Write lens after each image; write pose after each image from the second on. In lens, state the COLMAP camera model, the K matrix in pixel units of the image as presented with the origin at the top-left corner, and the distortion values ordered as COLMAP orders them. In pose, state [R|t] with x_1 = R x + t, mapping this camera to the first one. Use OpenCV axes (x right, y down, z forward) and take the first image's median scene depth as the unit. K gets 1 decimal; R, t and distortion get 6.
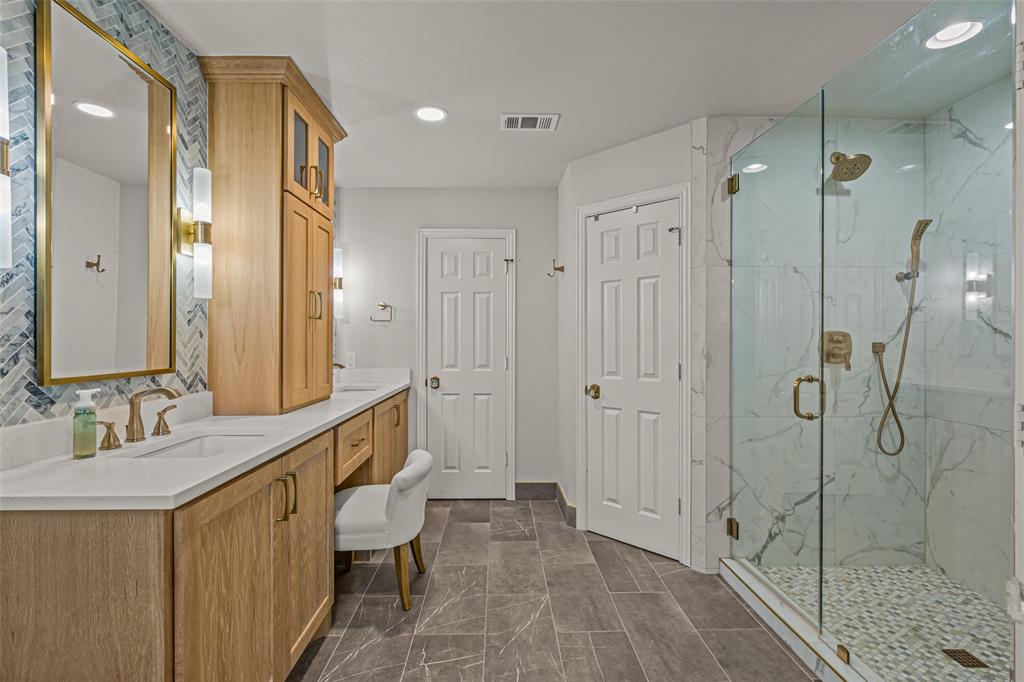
lens RADIAL K [[465.3, 0, 511.2], [0, 465.3, 341.3], [0, 0, 1]] dist [-0.006646, 0.004208]
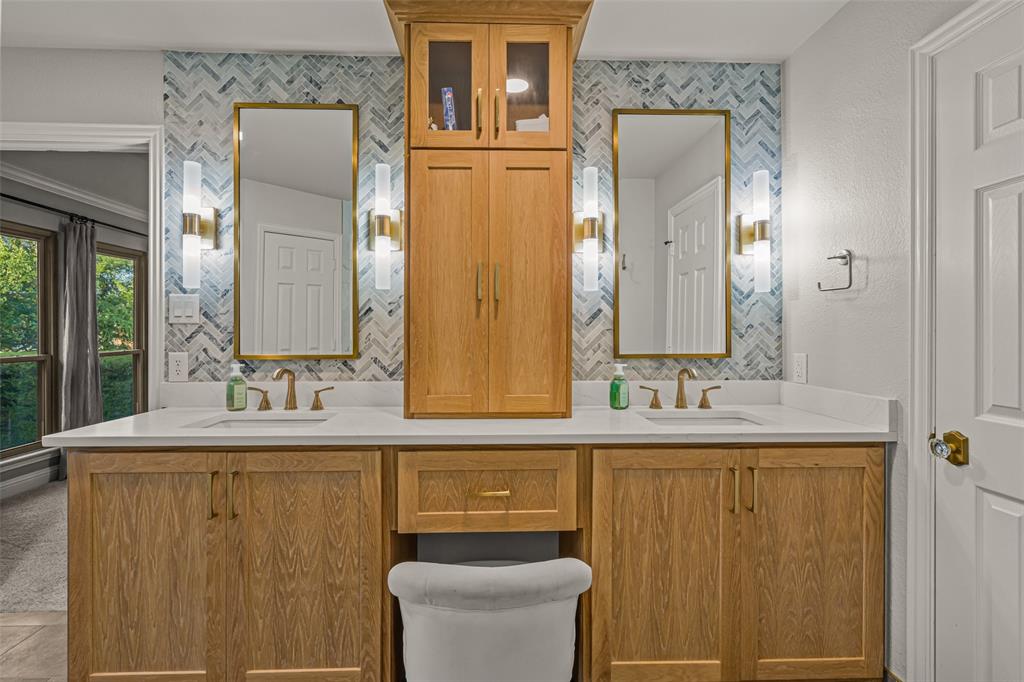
lens RADIAL K [[465.3, 0, 511.9], [0, 465.3, 332.4], [0, 0, 1]] dist [-0.006646, 0.004208]
pose [[0.006576, 0.000707, -0.999978, 0.377004], [-0.003092, 0.999995, 0.000687, 0.001355], [0.999974, 0.003087, 0.006578, 1.289437]]
